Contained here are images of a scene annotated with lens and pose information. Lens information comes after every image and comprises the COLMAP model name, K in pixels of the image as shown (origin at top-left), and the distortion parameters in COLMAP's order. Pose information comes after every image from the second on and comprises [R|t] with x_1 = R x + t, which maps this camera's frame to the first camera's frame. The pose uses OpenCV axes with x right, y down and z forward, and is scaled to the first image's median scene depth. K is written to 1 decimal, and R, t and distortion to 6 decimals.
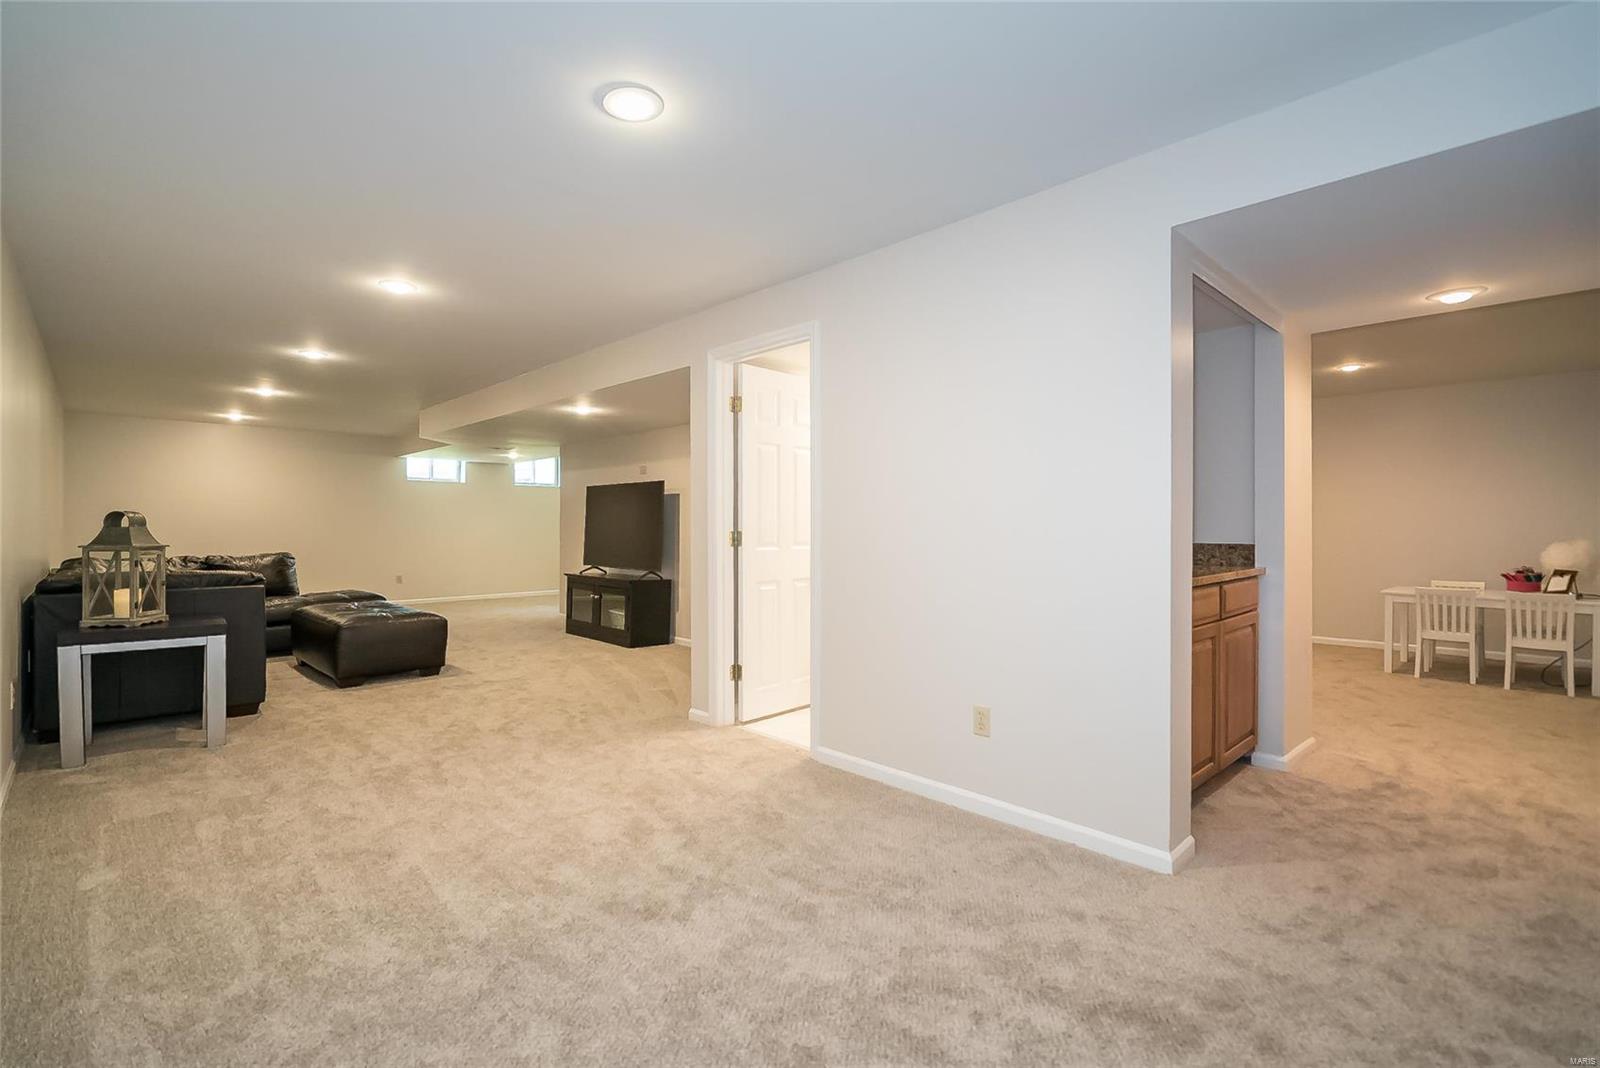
lens RADIAL K [[722.9, 0, 799.4], [0, 722.9, 519.1], [0, 0, 1]] dist [-0.001901, 0.000083]
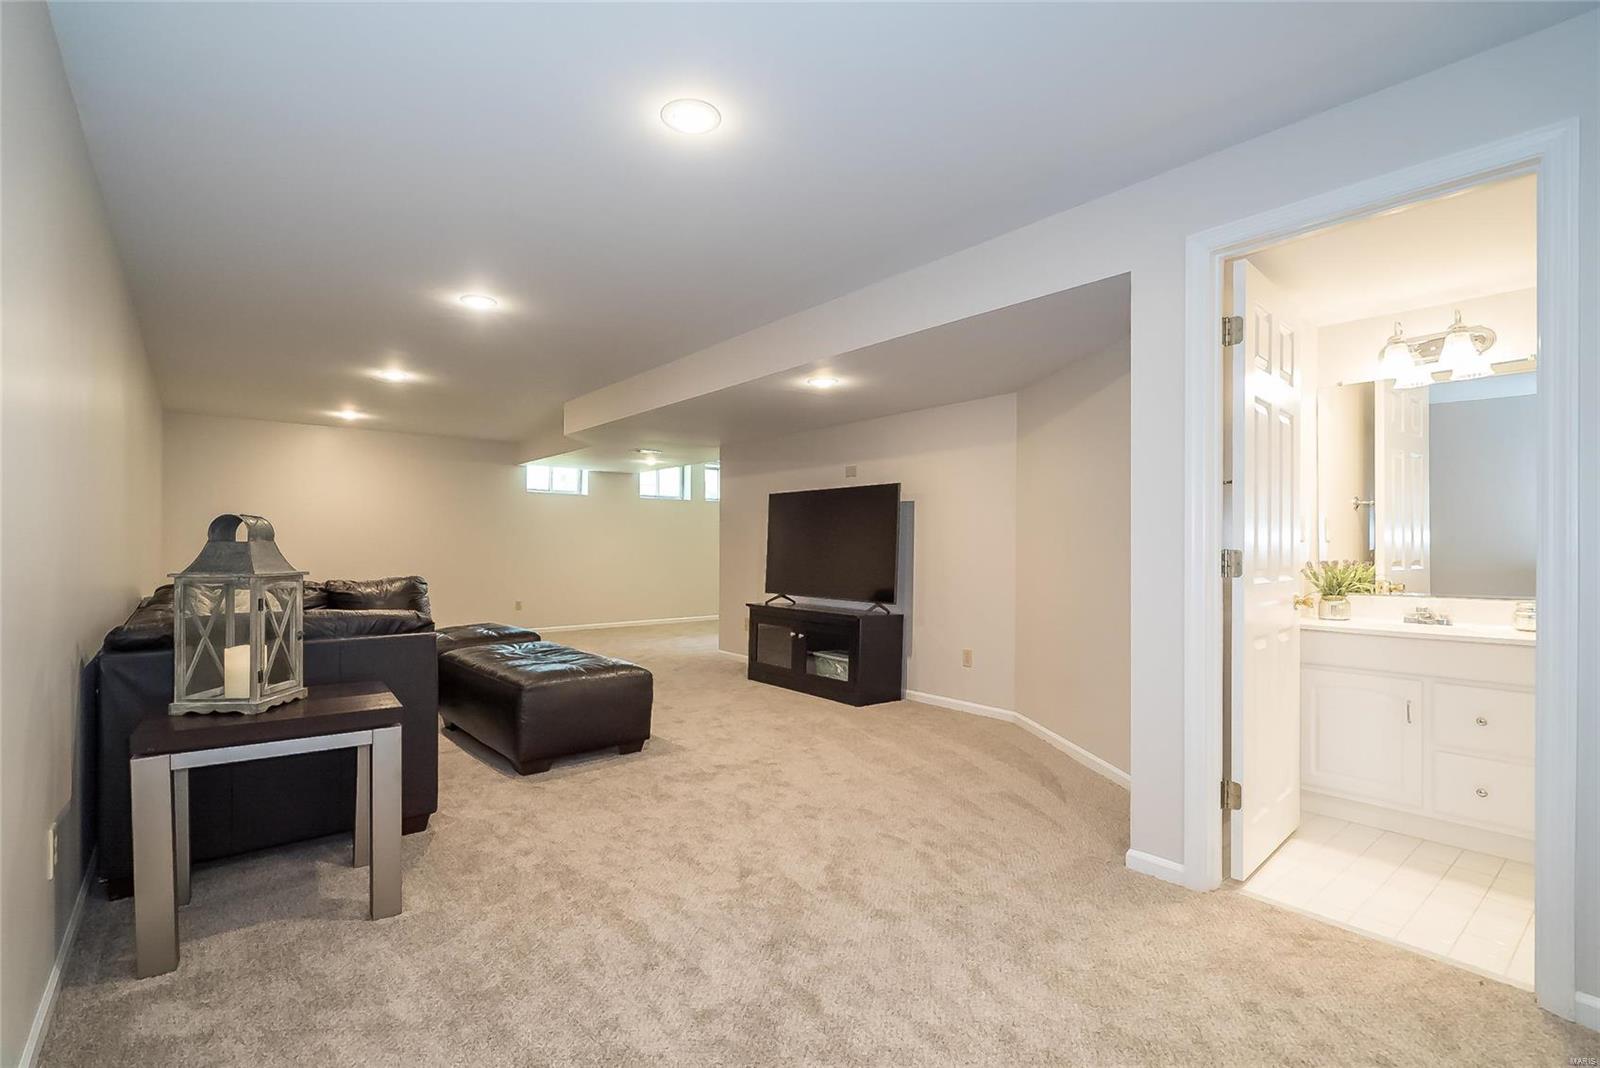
lens RADIAL K [[750.0, 0, 815.4], [0, 750.0, 536.2], [0, 0, 1]] dist [-0.003534, -0.000448]
pose [[0.996764, 0.000314, -0.080381, -0.366801], [-0.000539, 0.999996, -0.002772, 0.007019], [0.080380, 0.002806, 0.996760, 0.375580]]
